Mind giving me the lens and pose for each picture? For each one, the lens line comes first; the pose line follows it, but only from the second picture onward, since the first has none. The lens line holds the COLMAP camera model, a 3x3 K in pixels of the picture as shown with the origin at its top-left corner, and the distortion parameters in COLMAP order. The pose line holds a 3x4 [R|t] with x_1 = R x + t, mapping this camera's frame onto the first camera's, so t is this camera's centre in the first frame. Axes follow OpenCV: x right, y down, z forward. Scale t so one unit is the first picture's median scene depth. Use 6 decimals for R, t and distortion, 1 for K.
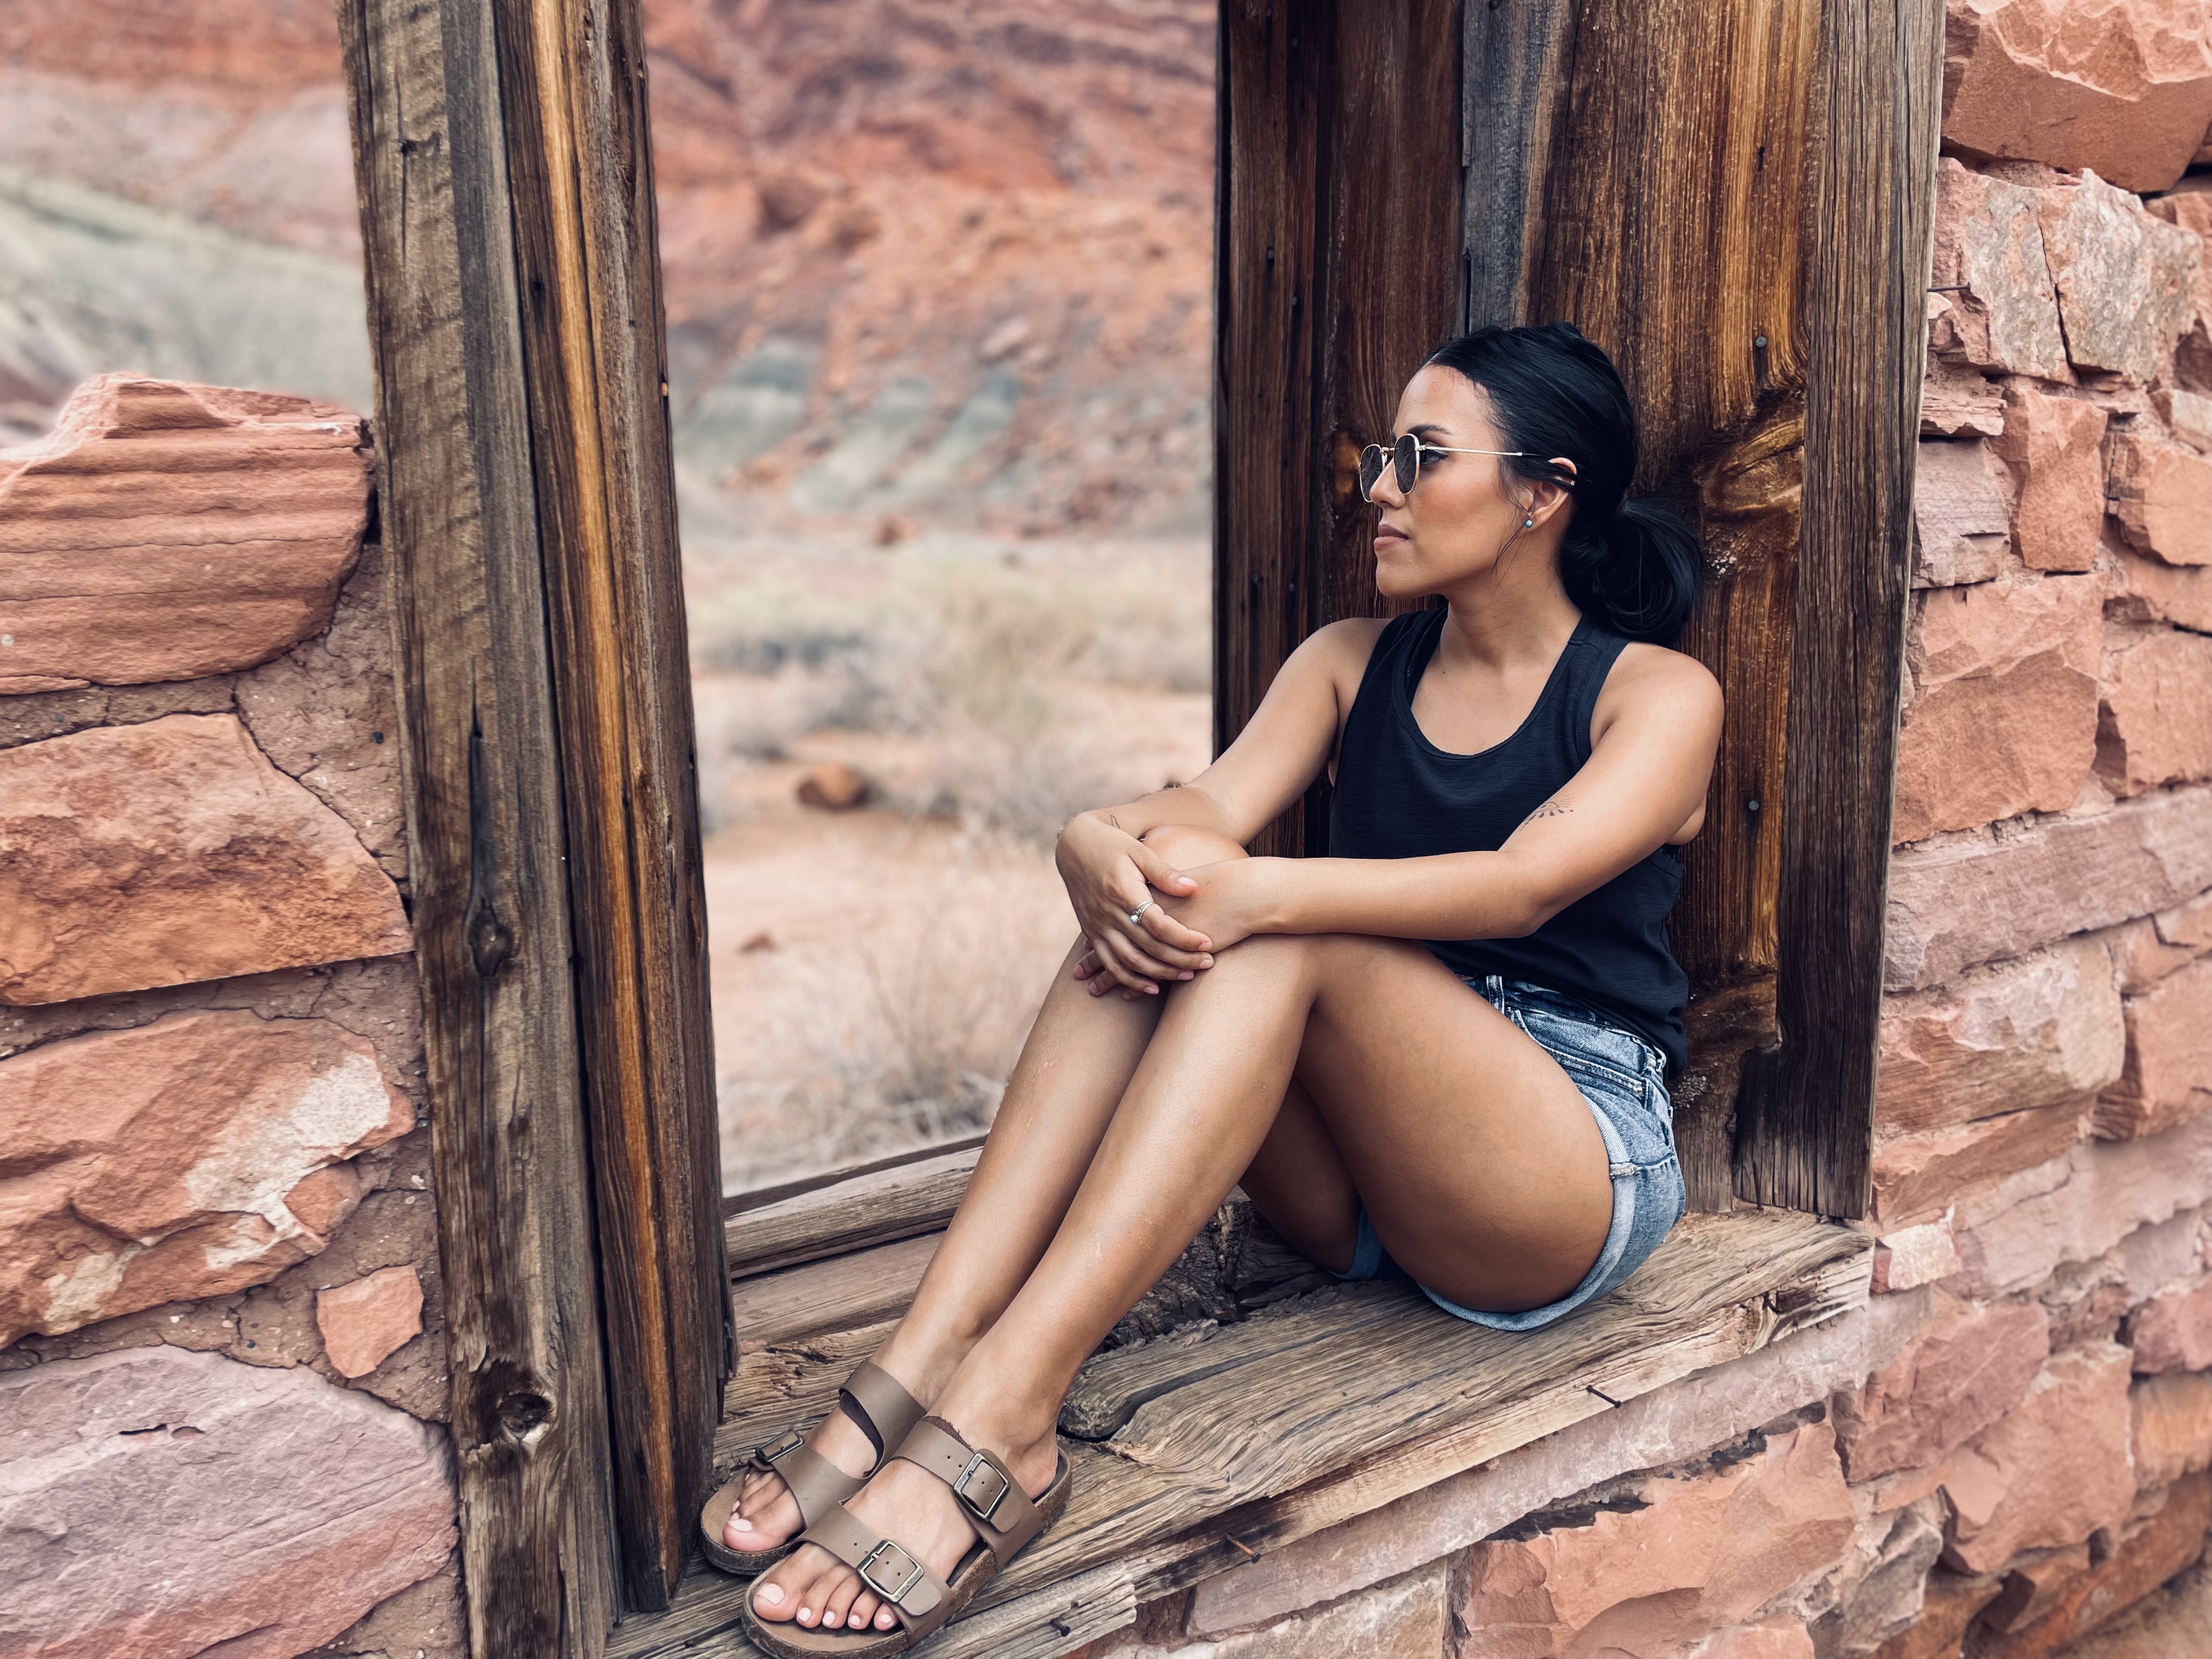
lens RADIAL K [[1671.5, 0, 1106.0], [0, 1671.5, 829.5], [0, 0, 1]] dist [0.085569, -0.109957]
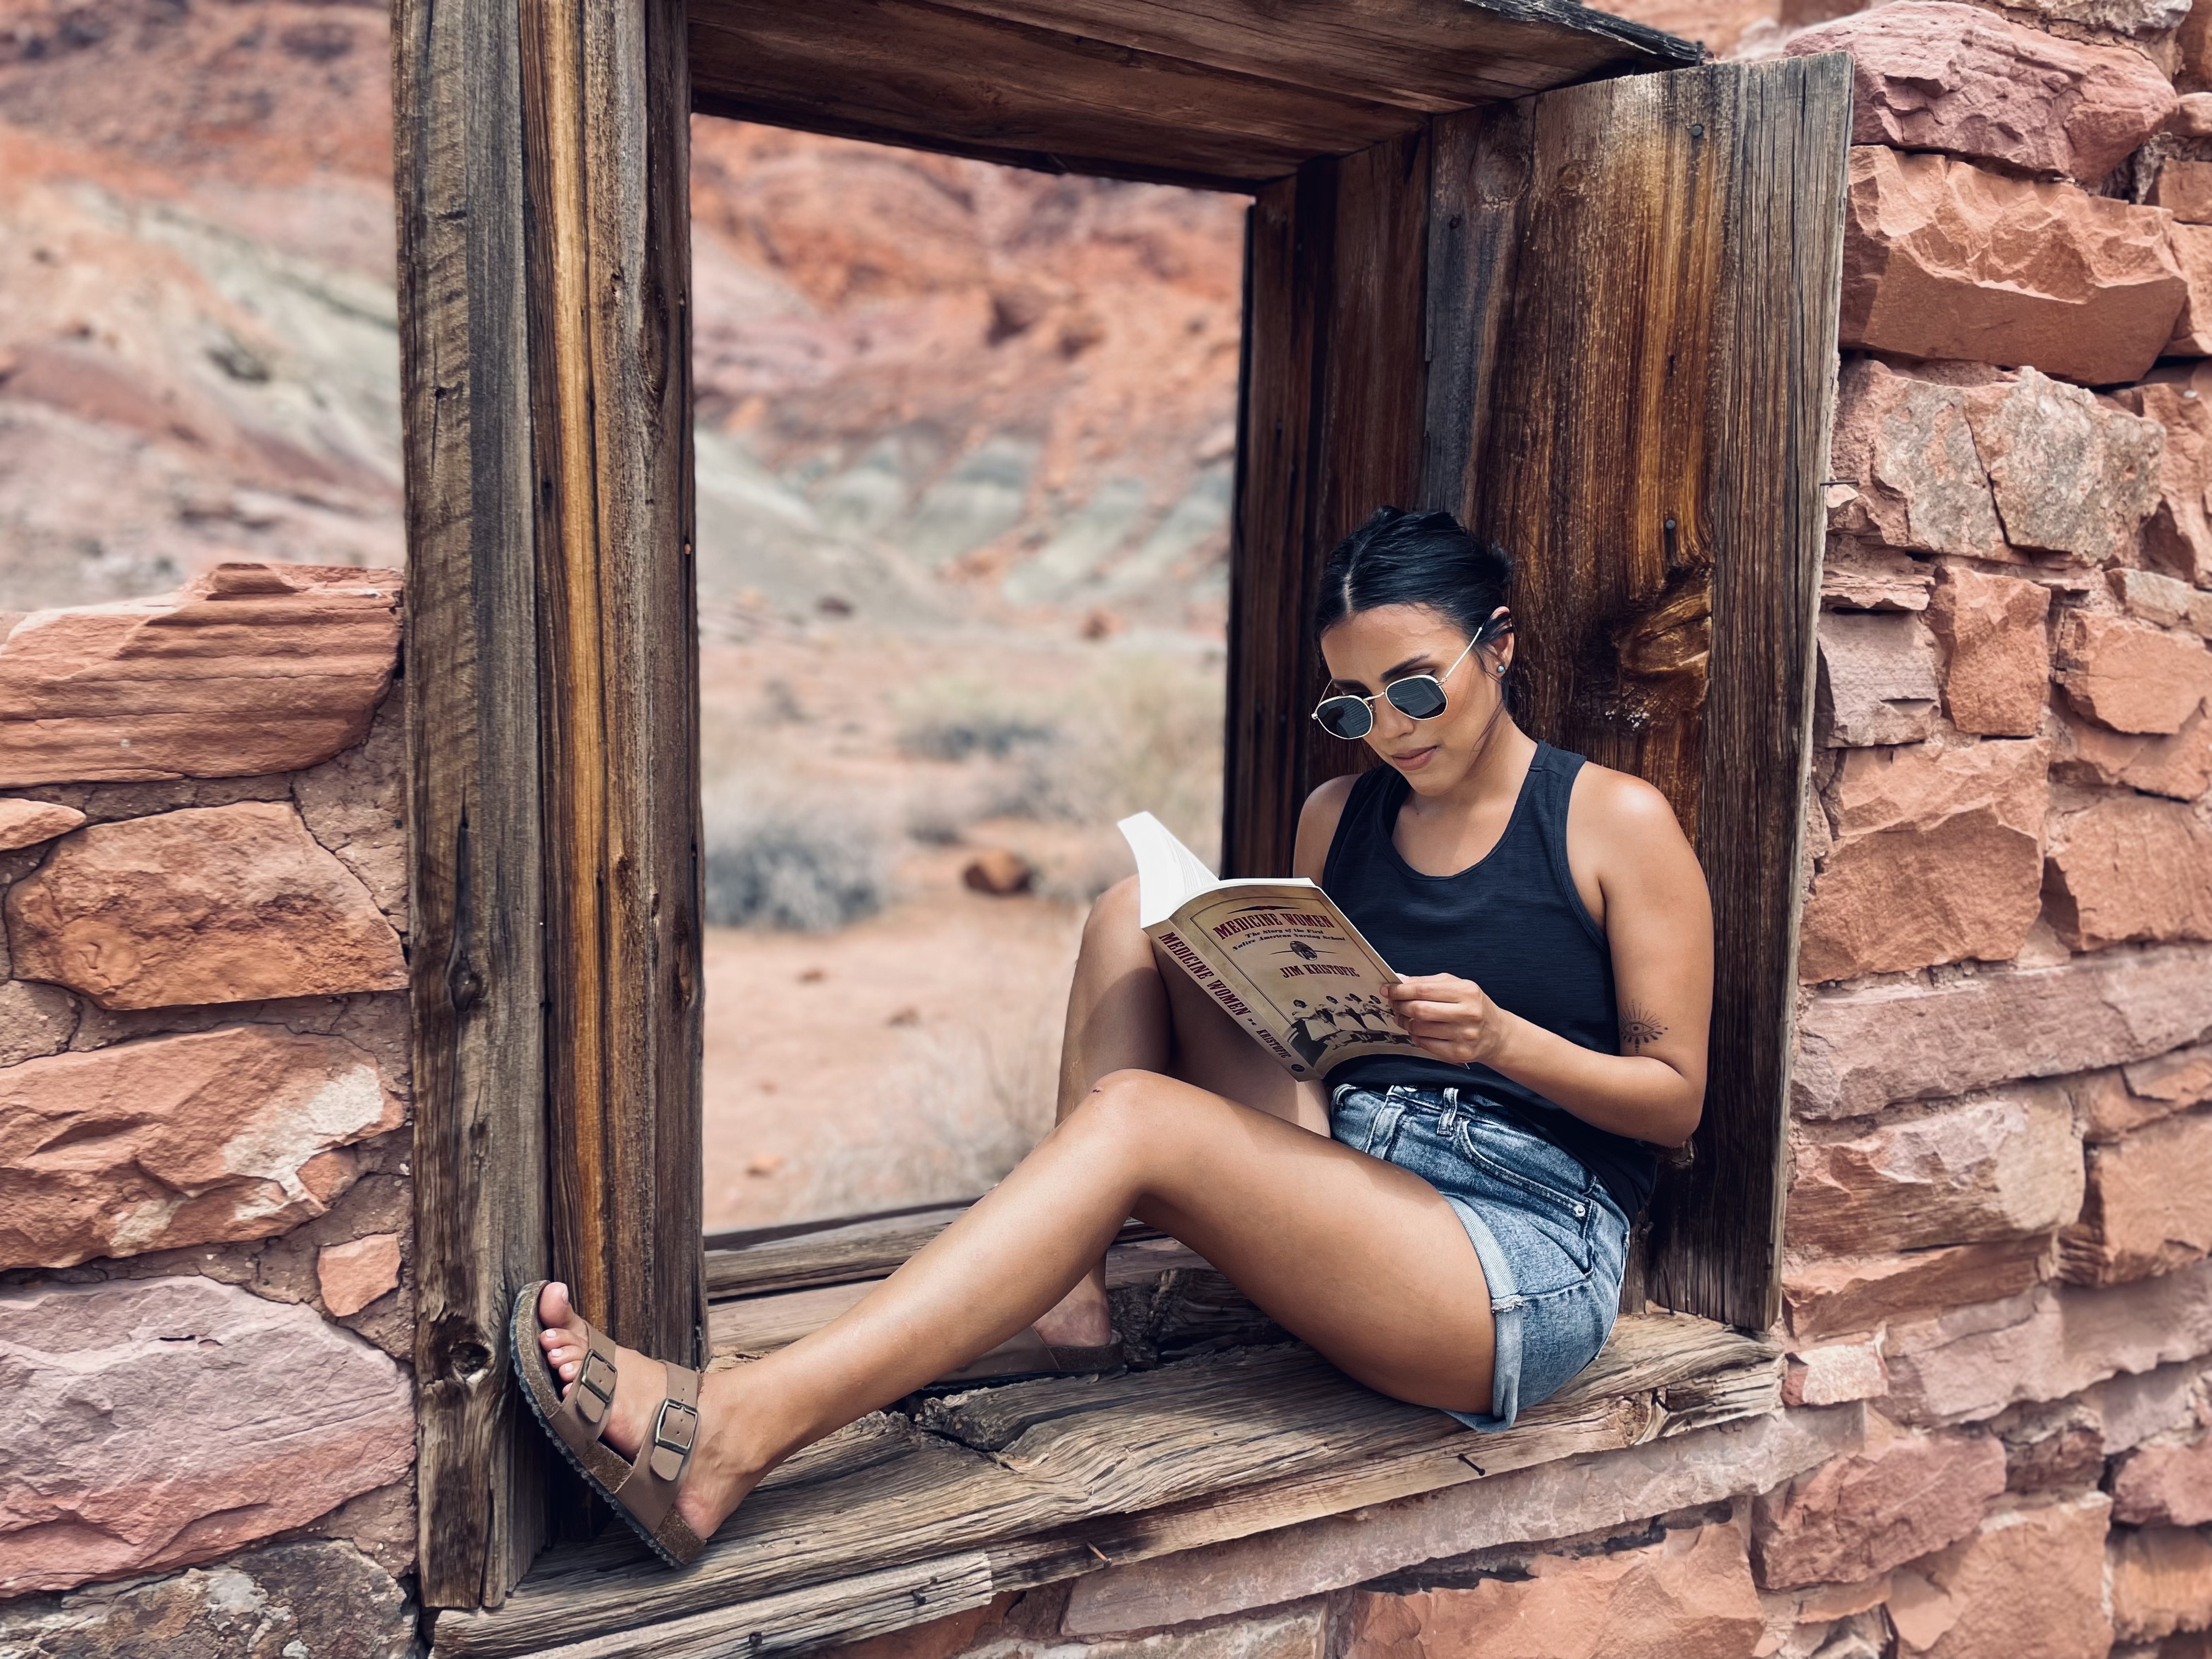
lens RADIAL K [[1671.5, 0, 1106.0], [0, 1671.5, 829.5], [0, 0, 1]] dist [0.085569, -0.109957]
pose [[0.992104, 0.049010, -0.115447, 0.185779], [-0.055461, 0.997035, -0.053348, -0.007297], [0.112490, 0.059330, 0.991880, -0.166820]]
